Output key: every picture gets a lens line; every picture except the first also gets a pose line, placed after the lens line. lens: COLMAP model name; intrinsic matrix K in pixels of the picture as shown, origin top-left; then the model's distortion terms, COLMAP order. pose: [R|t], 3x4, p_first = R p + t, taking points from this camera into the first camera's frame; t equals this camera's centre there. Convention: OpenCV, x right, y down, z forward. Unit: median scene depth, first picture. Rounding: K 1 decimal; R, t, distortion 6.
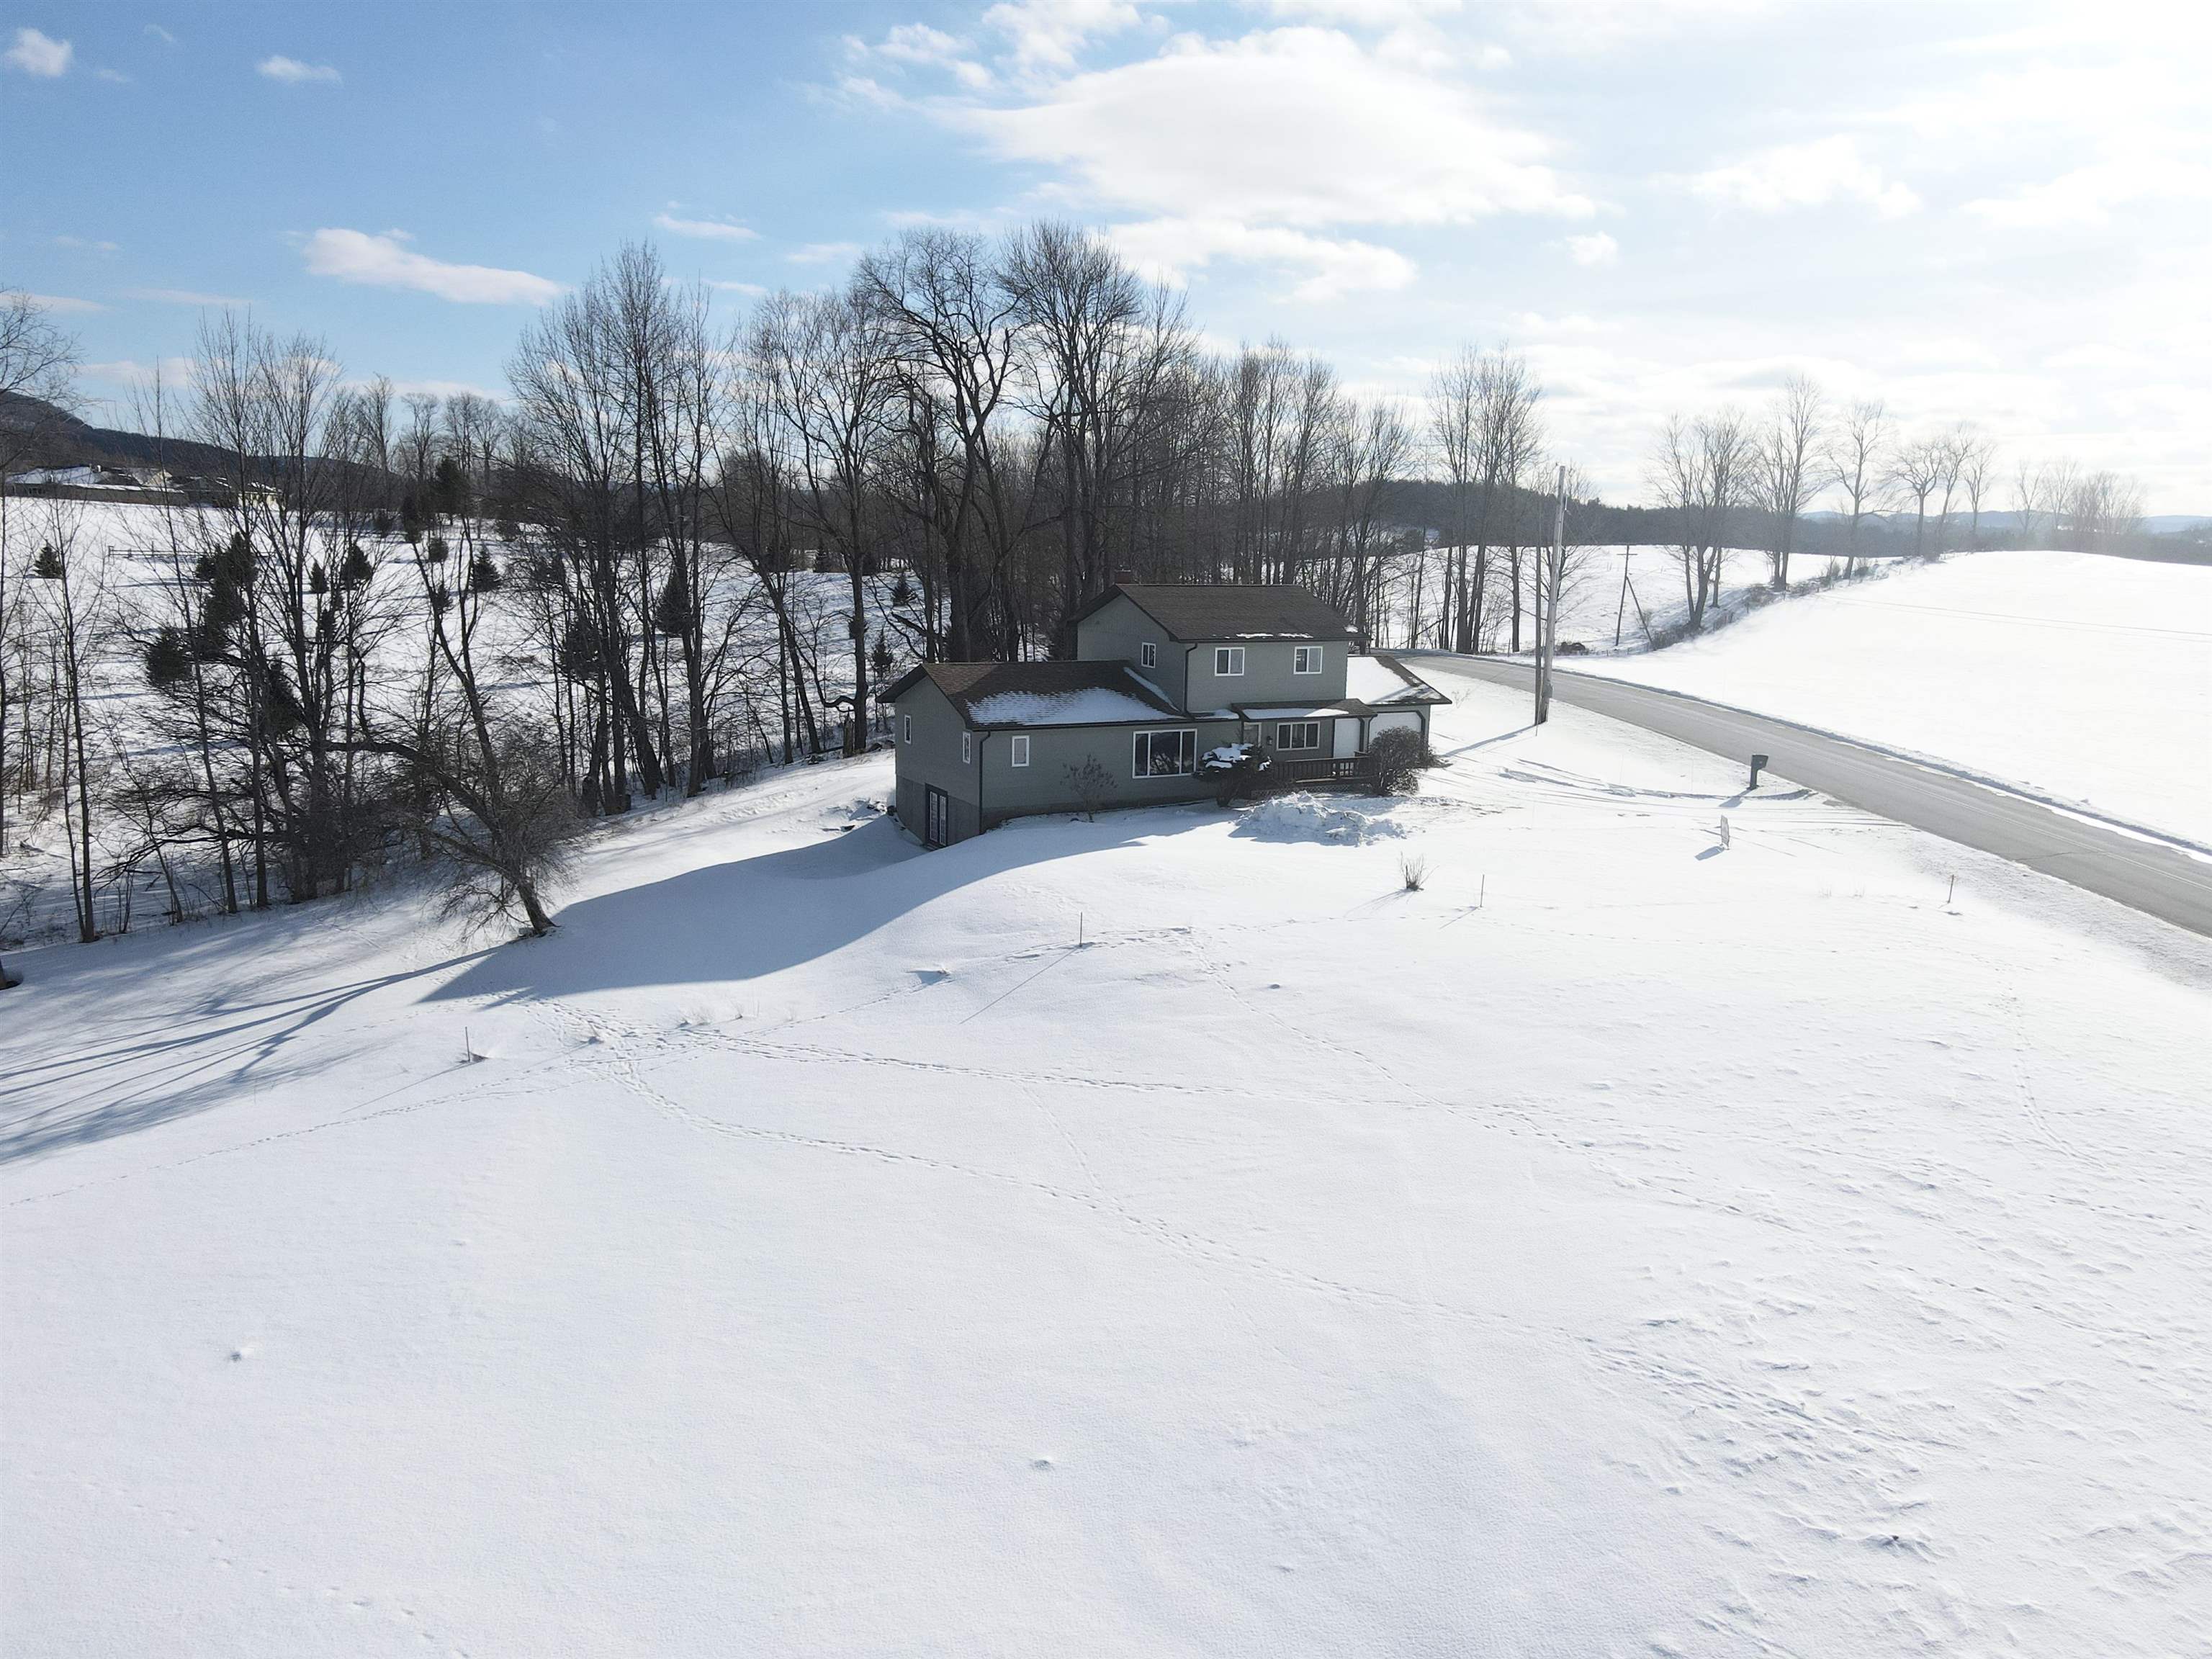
lens RADIAL K [[1607.9, 0, 1028.5], [0, 1607.9, 829.5], [0, 0, 1]] dist [0.007304, 0.003673]
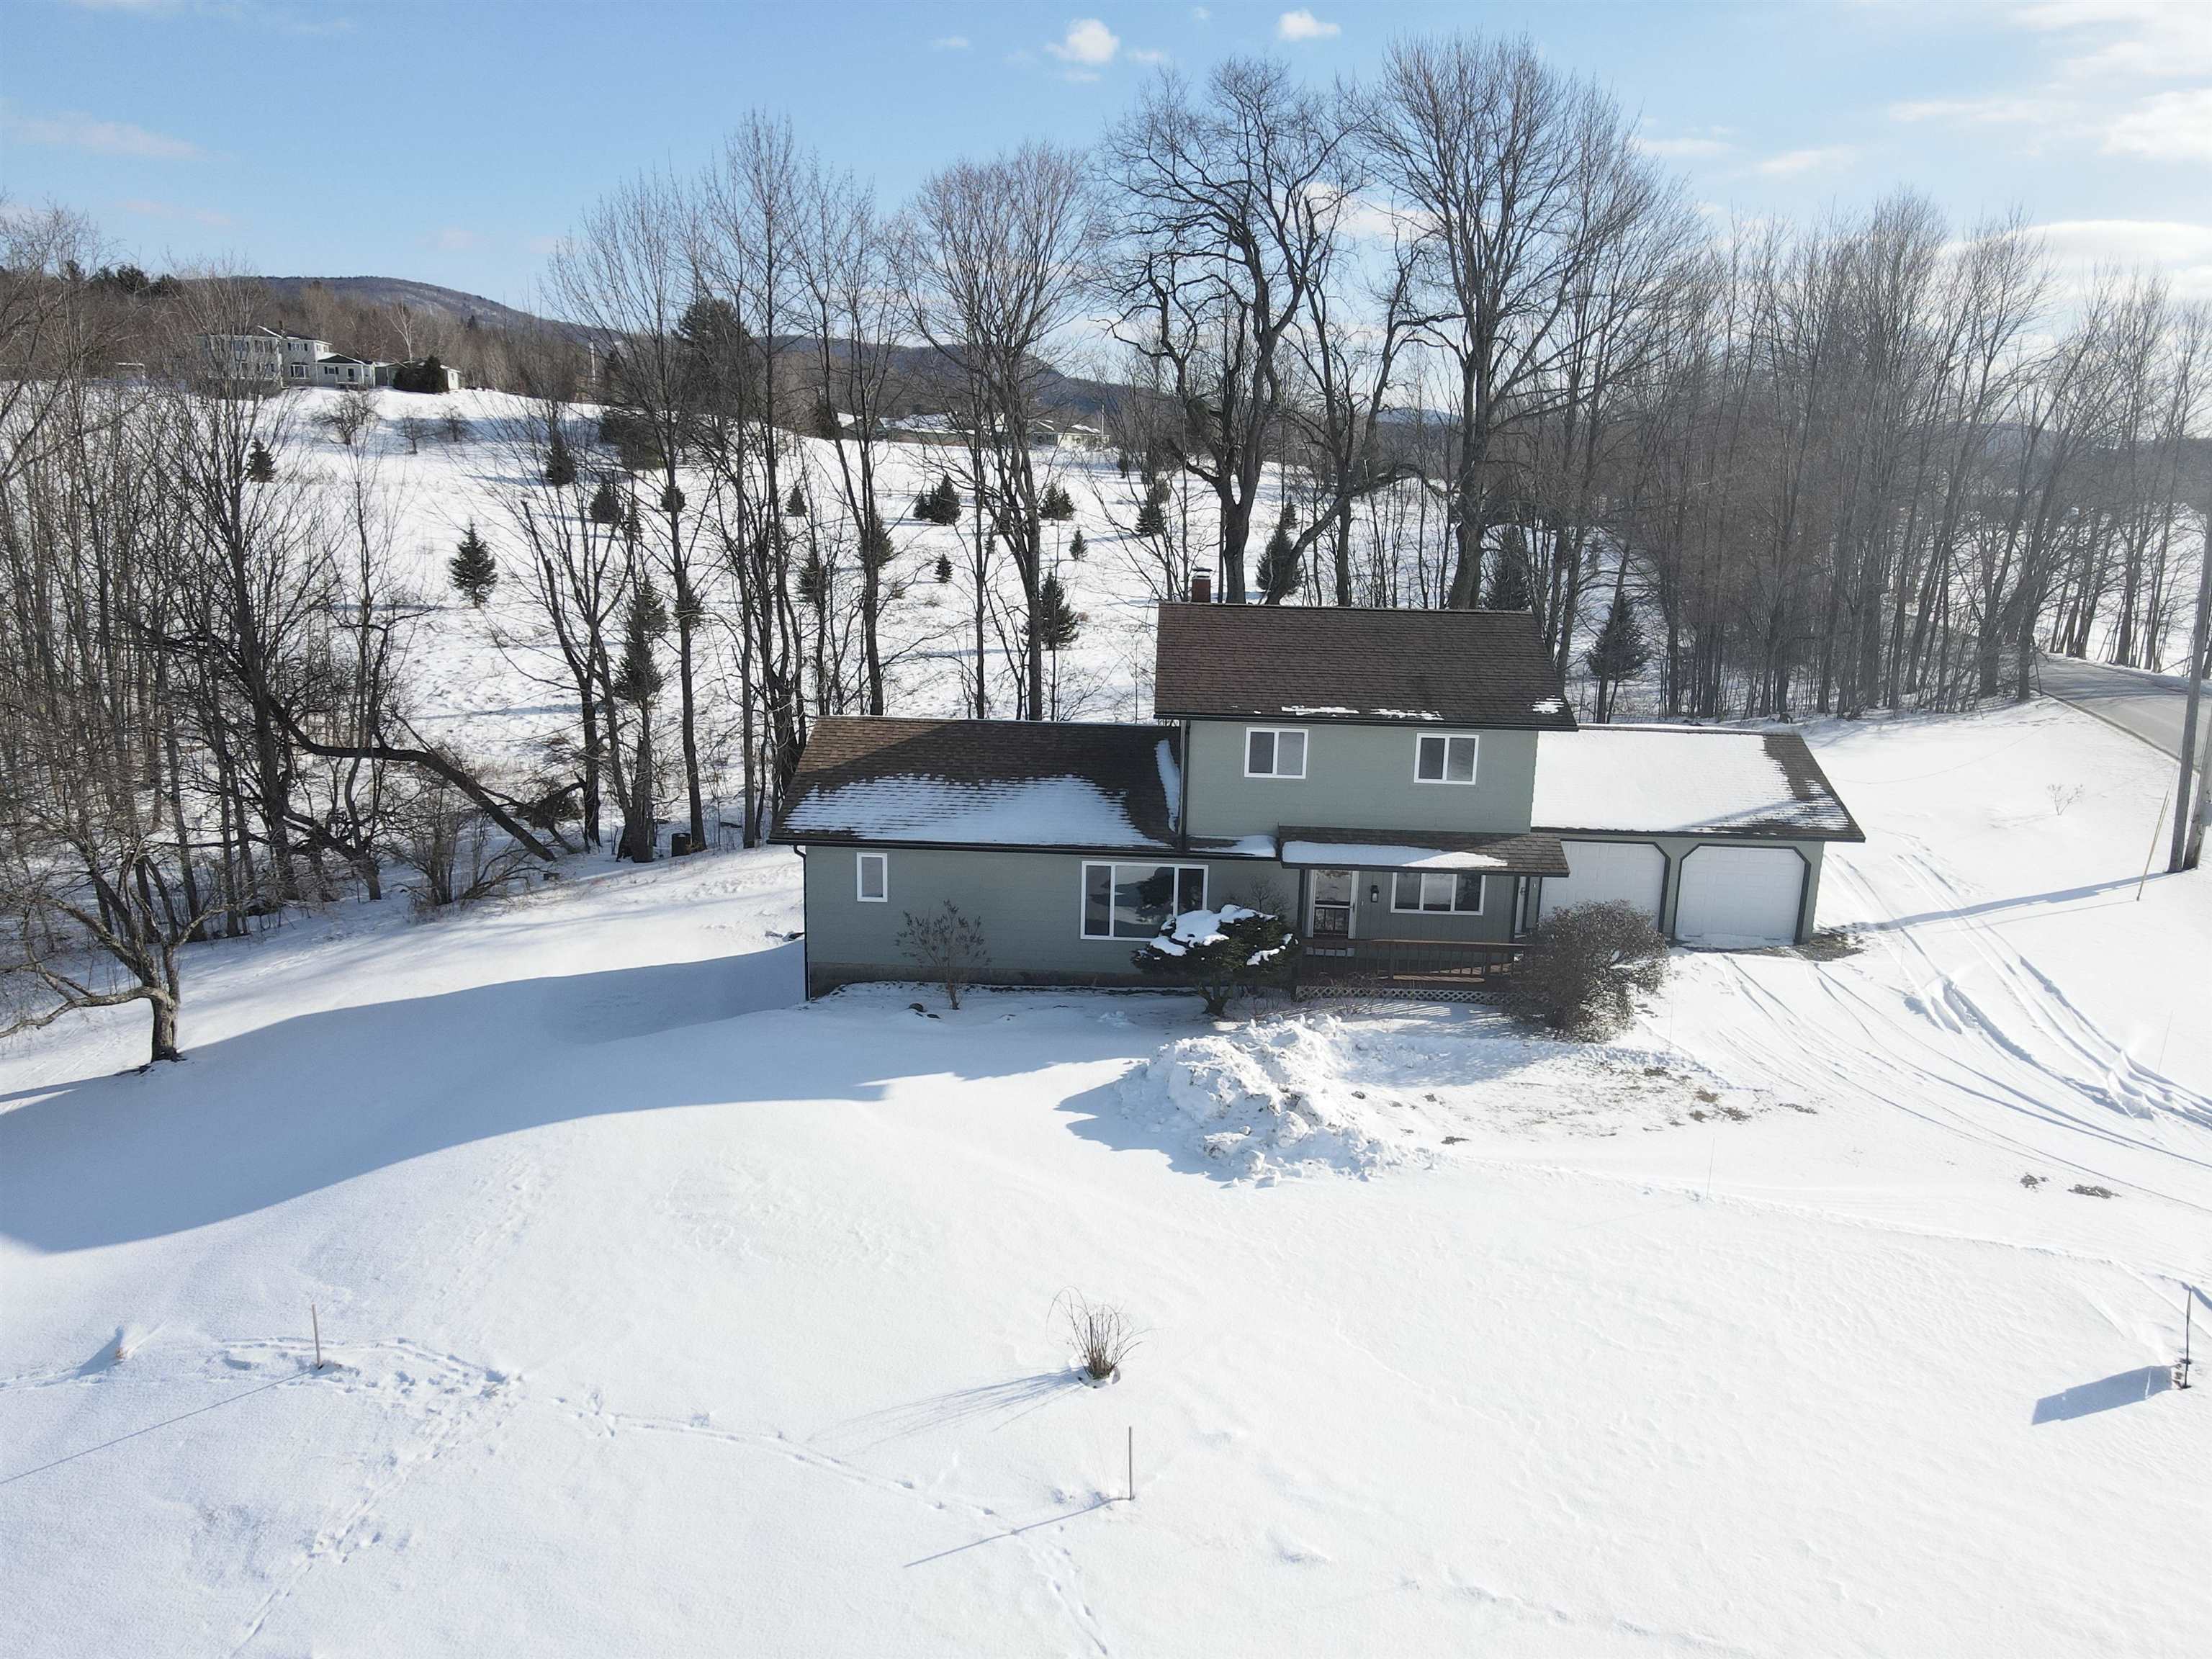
lens RADIAL K [[1573.1, 0, 1106.0], [0, 1573.1, 829.5], [0, 0, 1]] dist [-0.016657, 0.033800]
pose [[0.880513, 0.112236, -0.460543, 0.345348], [-0.093332, 0.993595, 0.063700, -0.112971], [0.464743, -0.013105, 0.885349, 0.513324]]
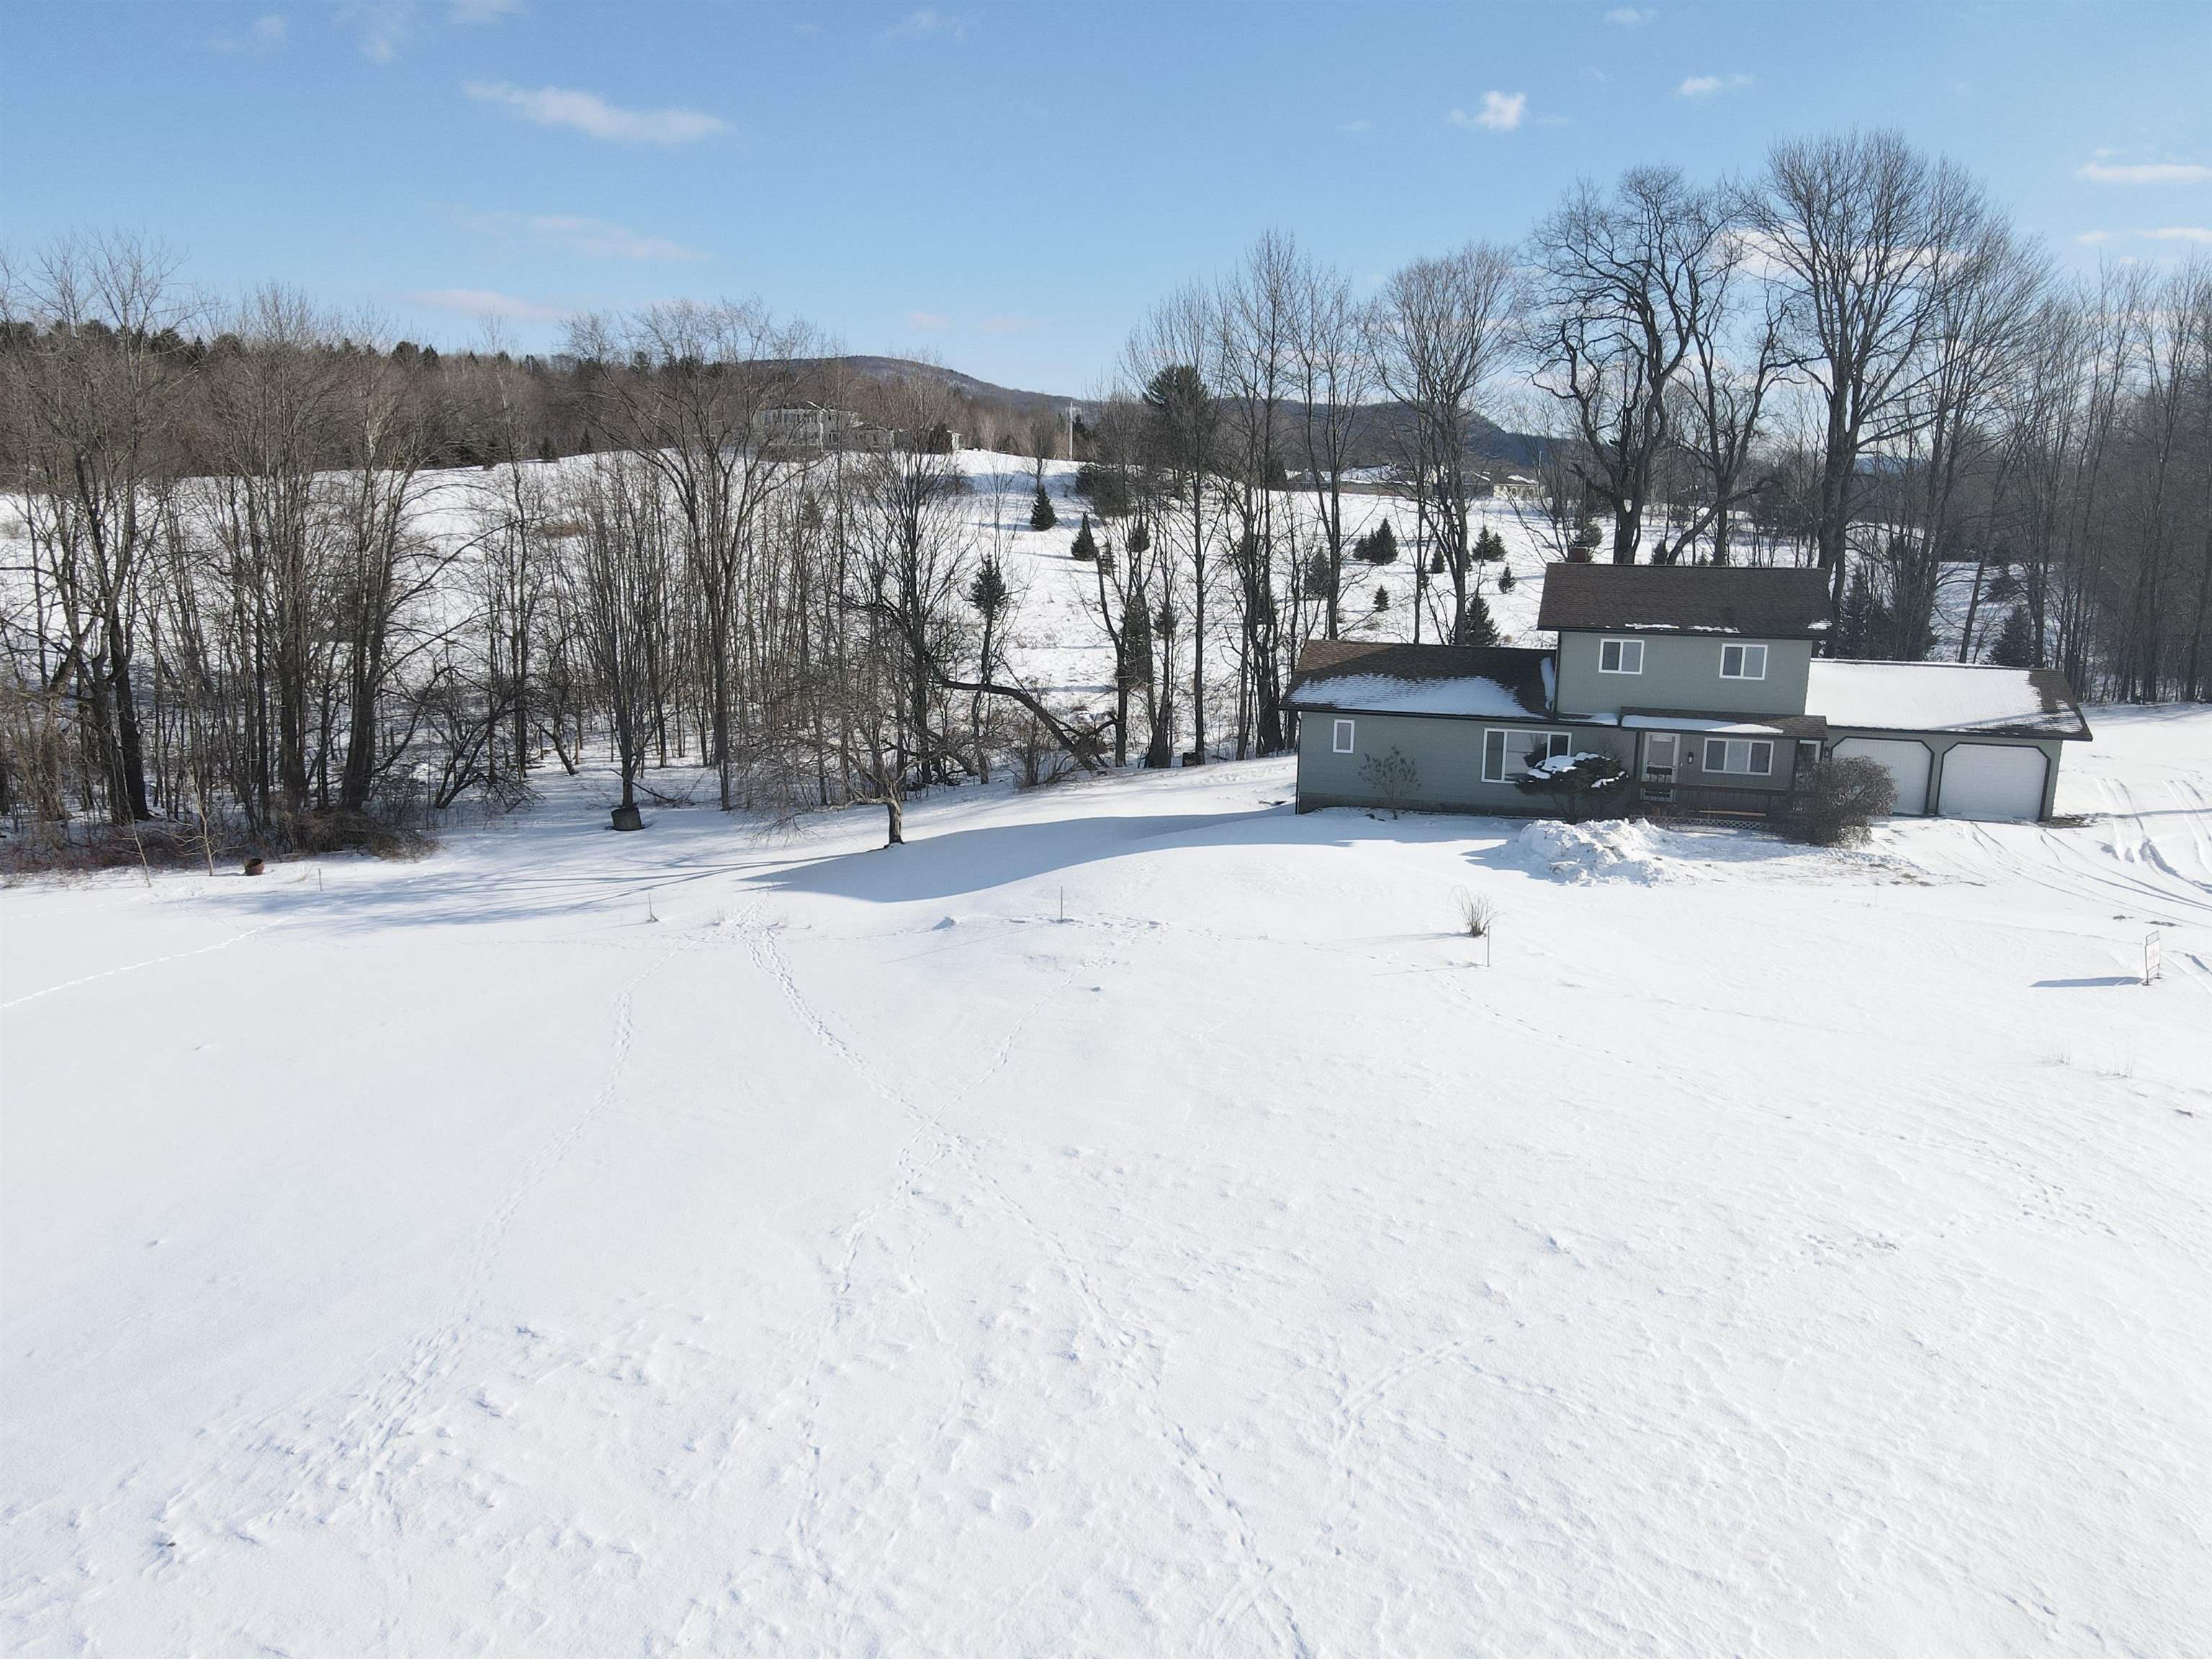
lens RADIAL K [[1573.1, 0, 1106.0], [0, 1573.1, 829.5], [0, 0, 1]] dist [-0.016657, 0.033800]
pose [[0.723779, 0.130819, -0.677517, 0.520162], [-0.124661, 0.990498, 0.058078, -0.030986], [0.678677, 0.042424, 0.733210, 0.239765]]
